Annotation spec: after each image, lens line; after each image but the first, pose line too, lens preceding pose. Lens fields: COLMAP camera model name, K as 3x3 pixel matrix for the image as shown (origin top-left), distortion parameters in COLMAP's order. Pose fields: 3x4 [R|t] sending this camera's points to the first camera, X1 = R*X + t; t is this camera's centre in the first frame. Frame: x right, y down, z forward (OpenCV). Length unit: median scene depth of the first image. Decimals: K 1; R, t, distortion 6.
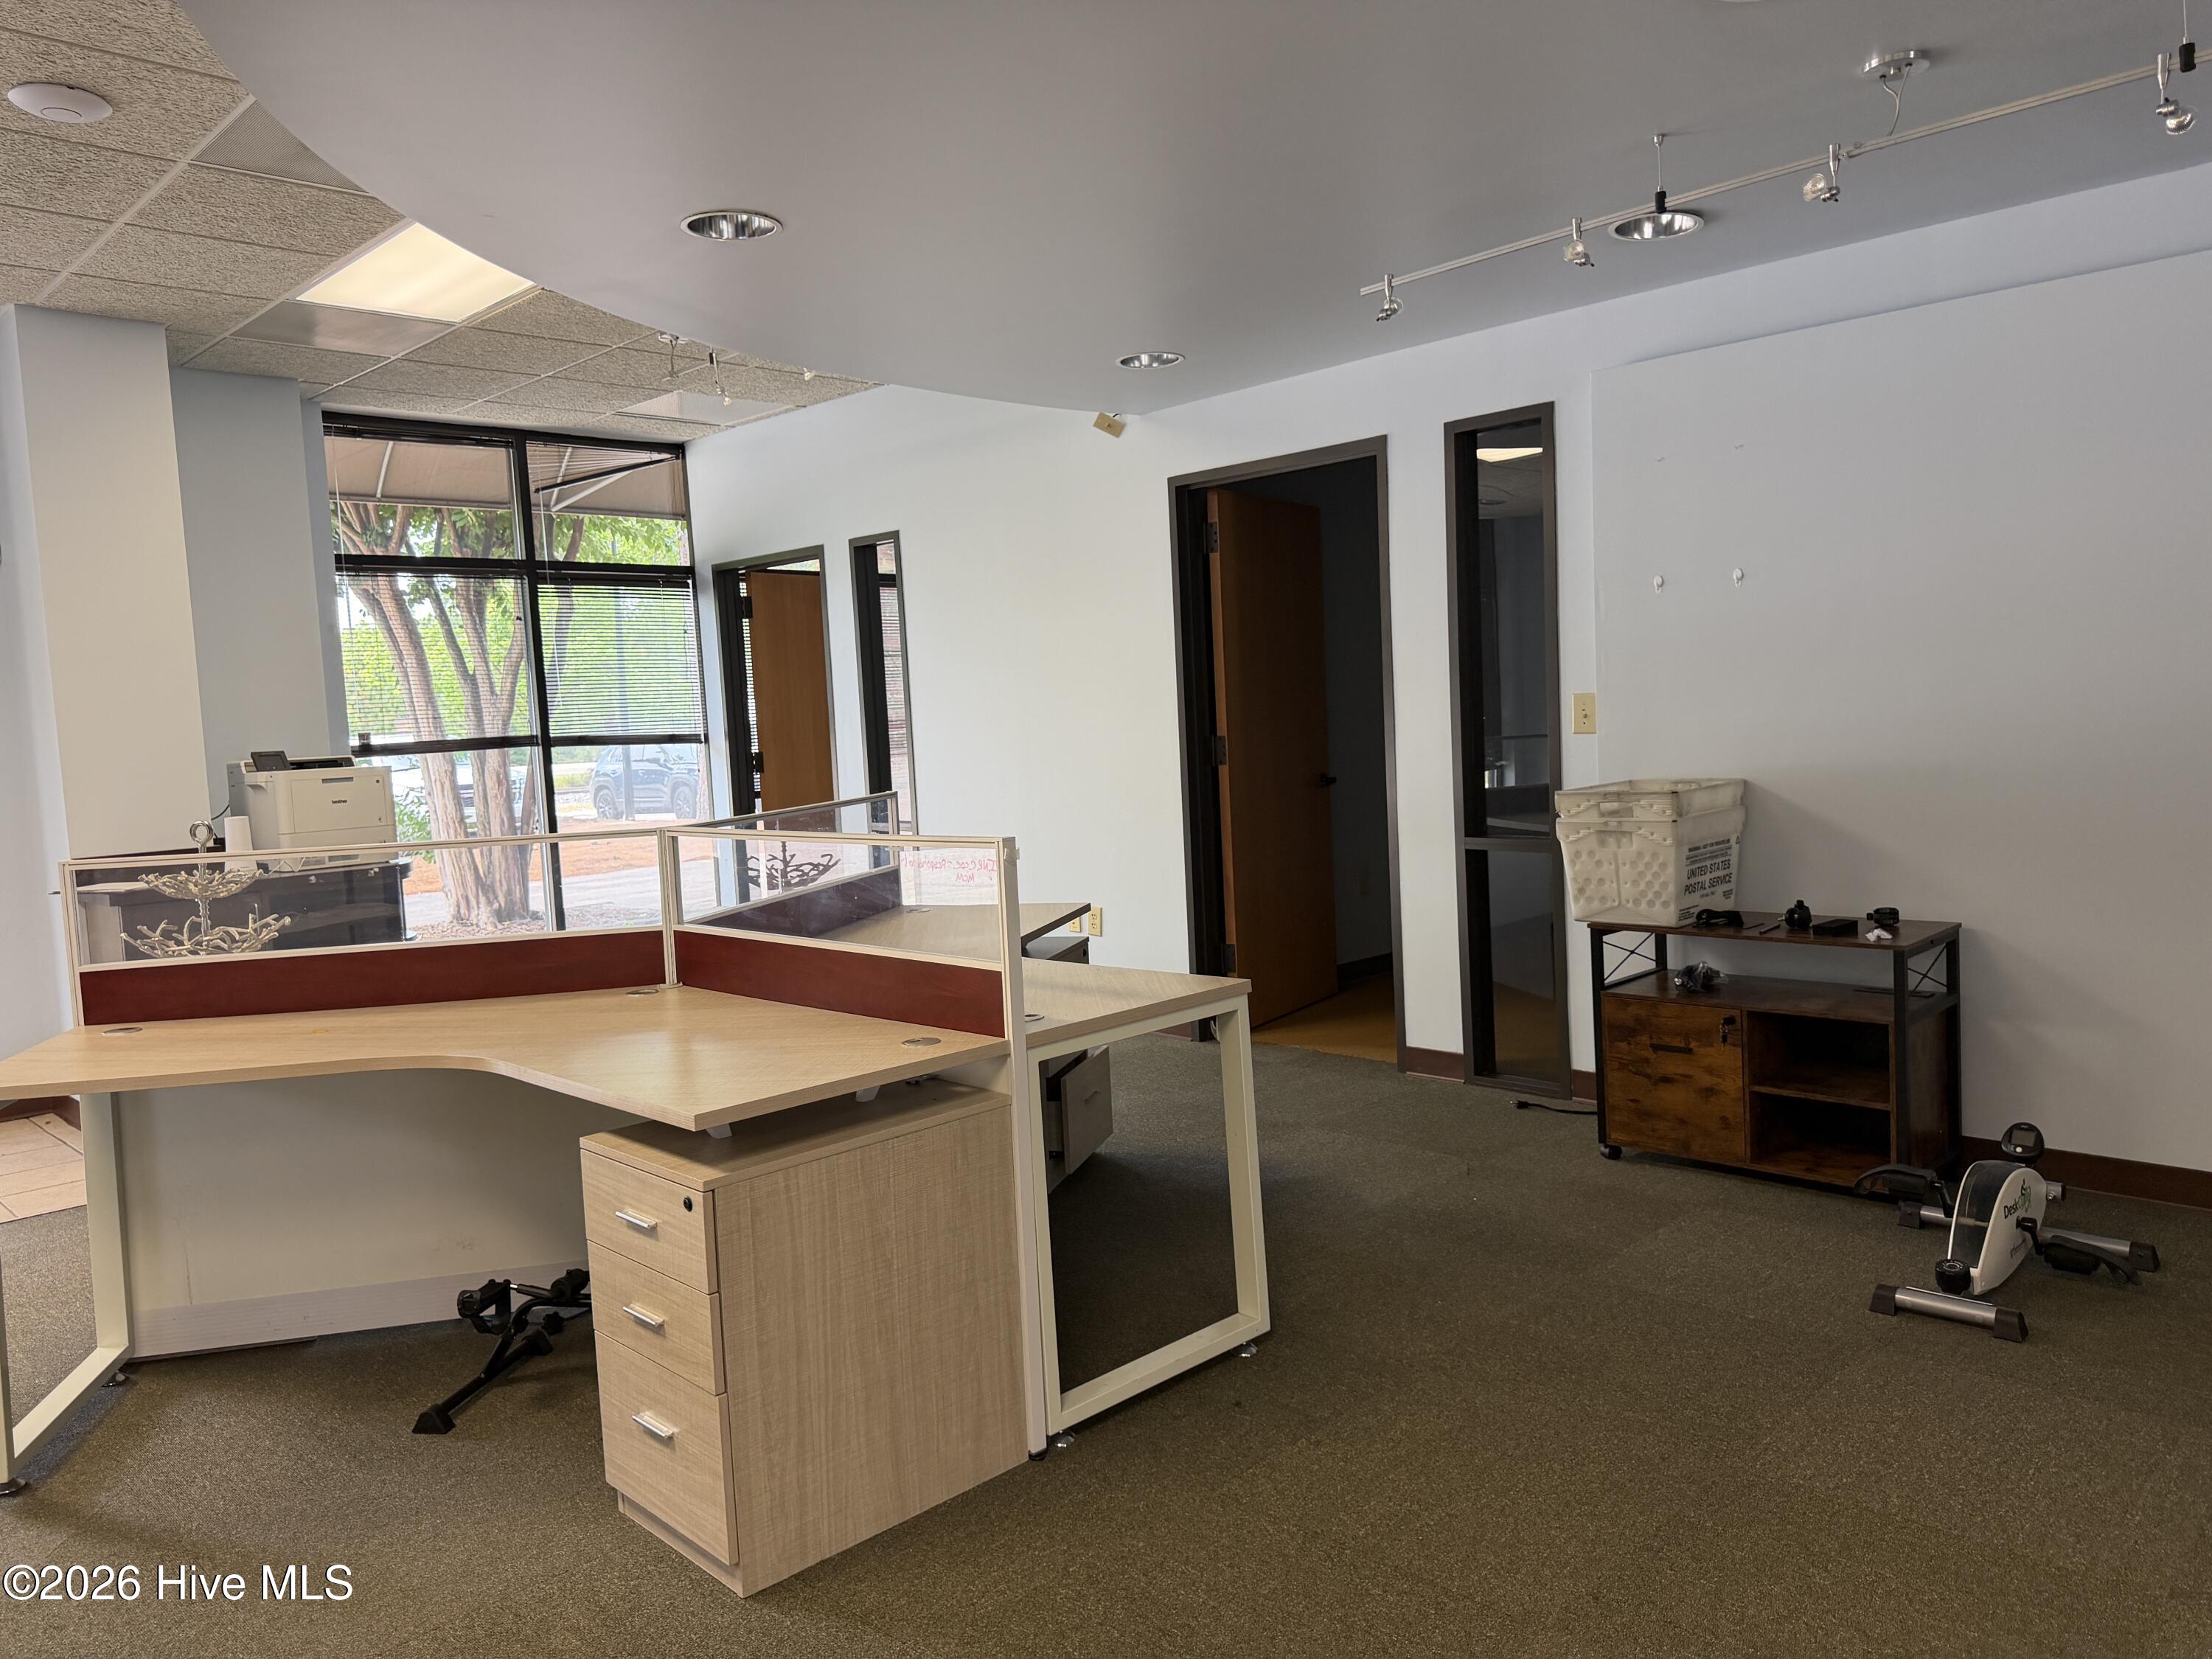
lens RADIAL K [[1540.7, 0, 1103.8], [0, 1540.7, 815.8], [0, 0, 1]] dist [0.098317, -0.144354]
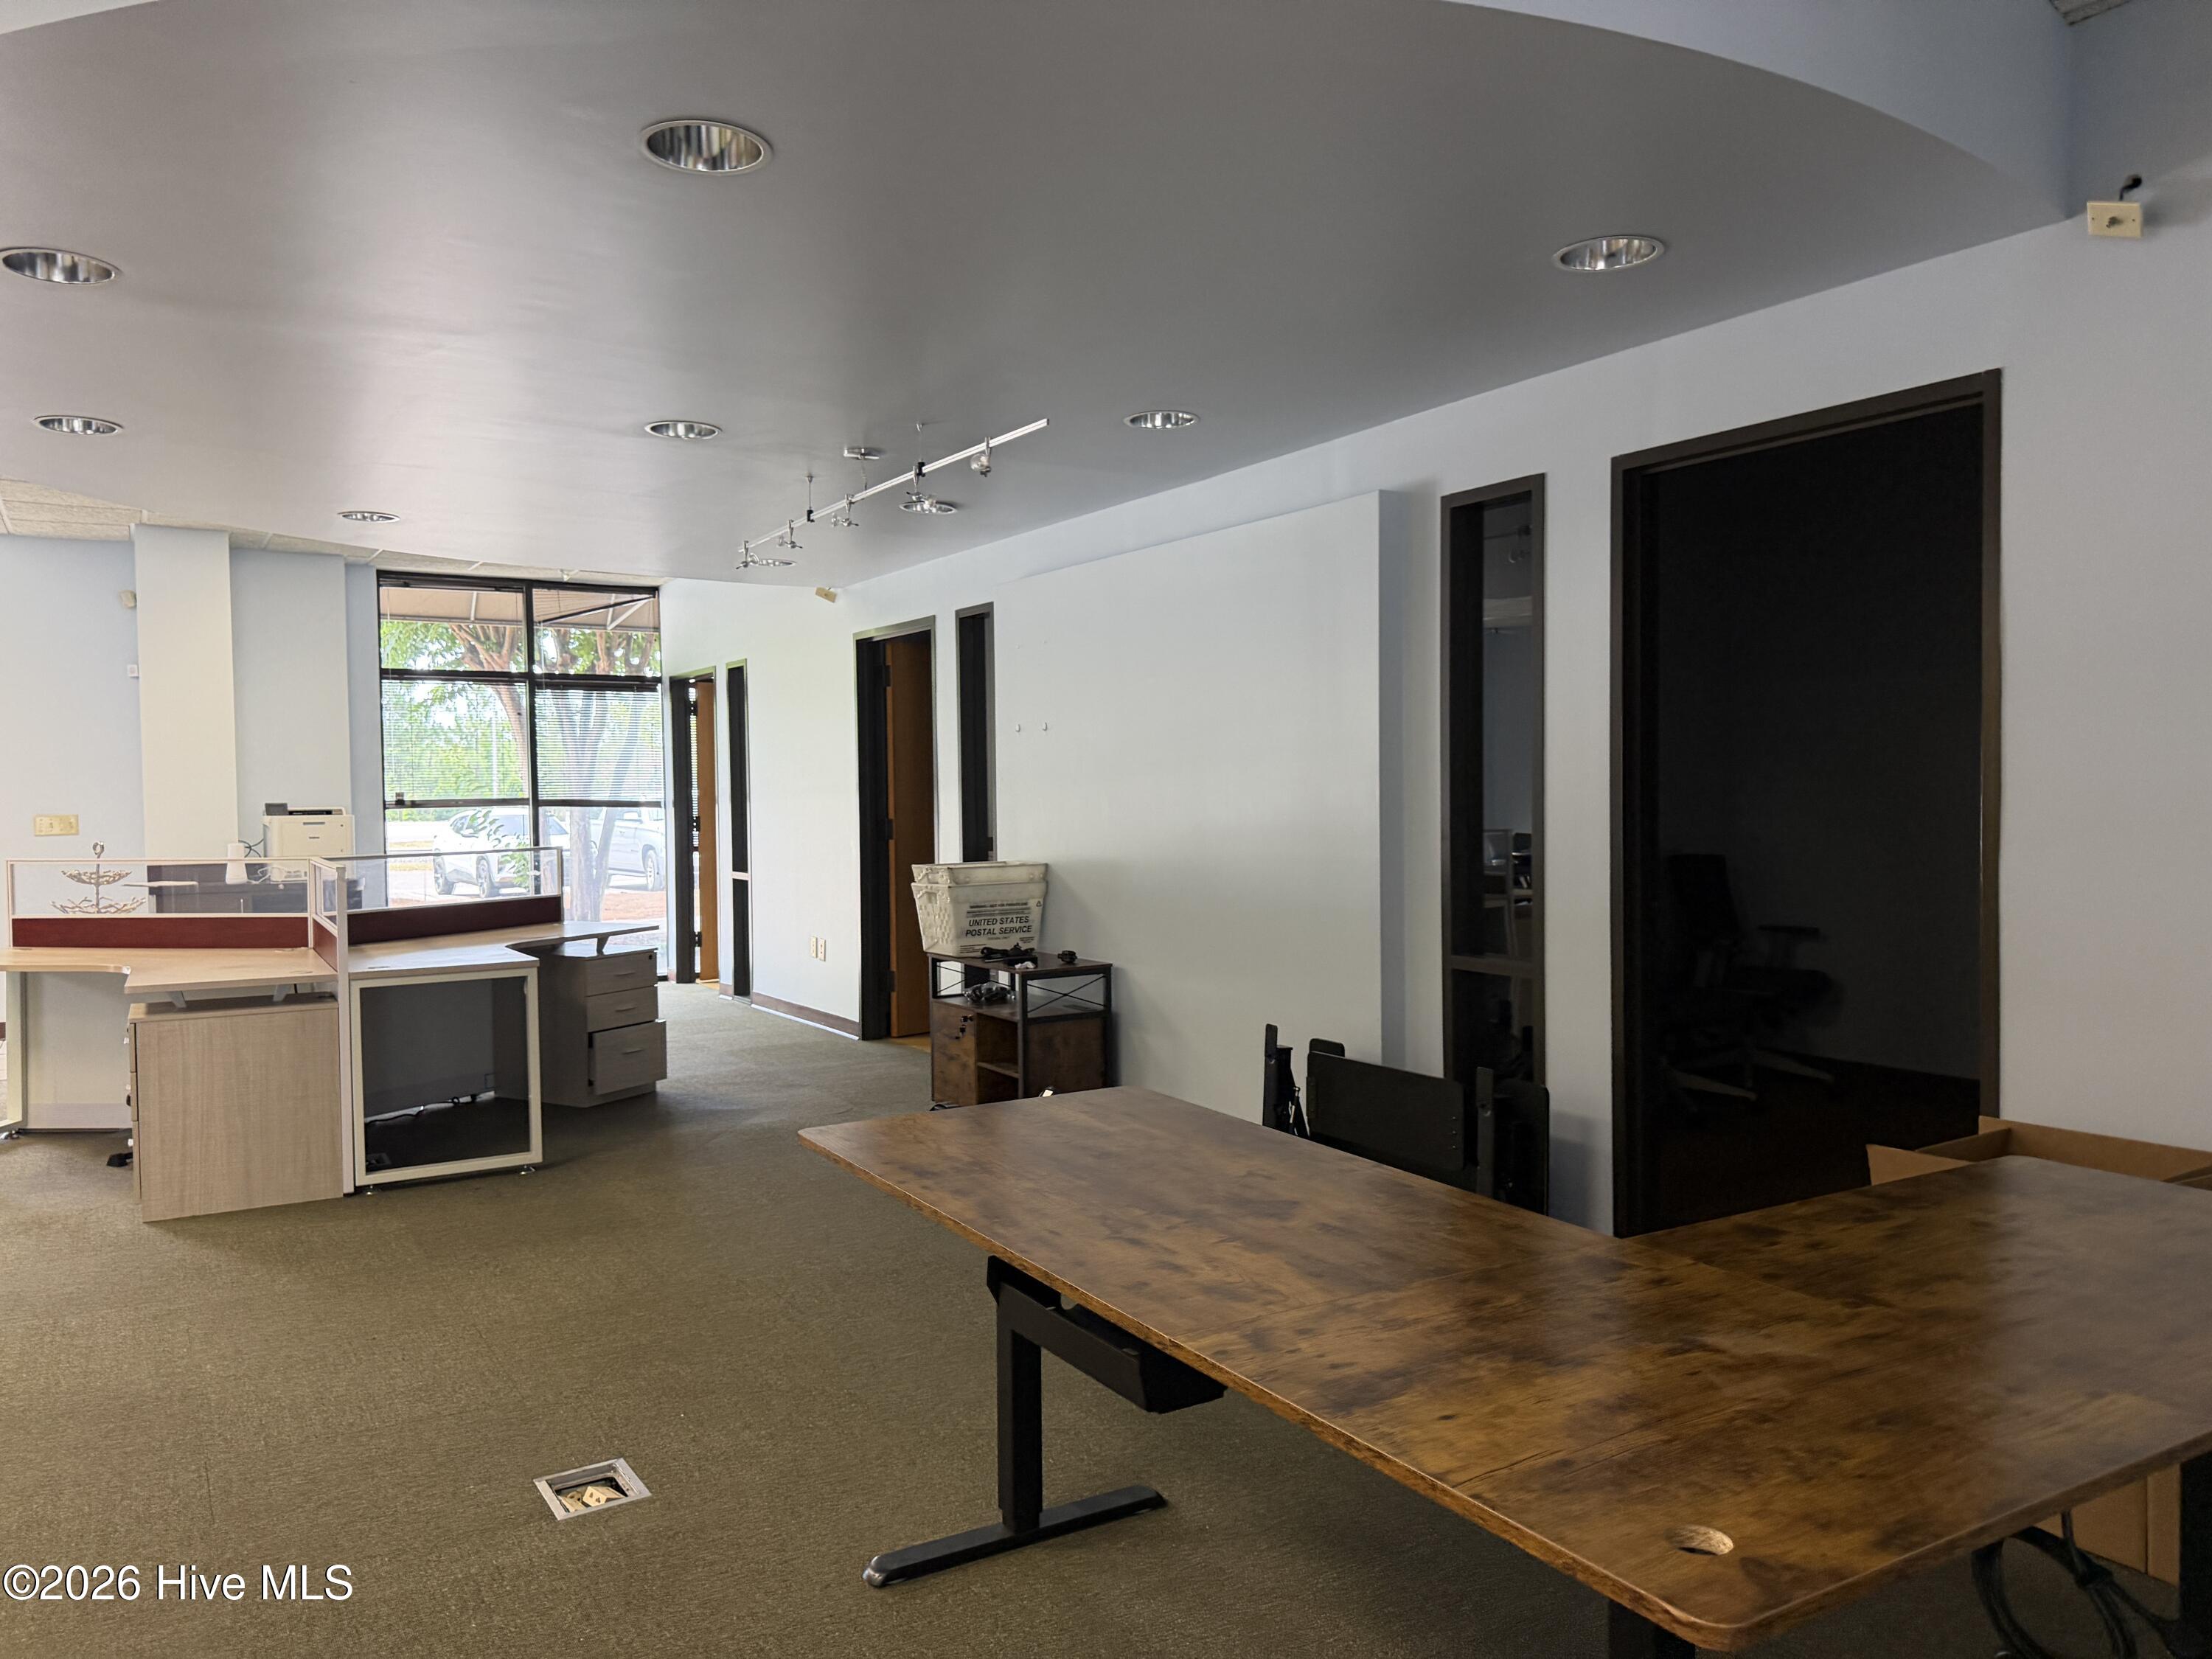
lens RADIAL K [[1540.7, 0, 1103.8], [0, 1540.7, 815.8], [0, 0, 1]] dist [0.098317, -0.144354]
pose [[0.975090, 0.041981, -0.217798, 0.564296], [-0.051676, 0.997902, -0.039009, -0.010323], [0.215704, 0.049293, 0.975214, -0.307337]]
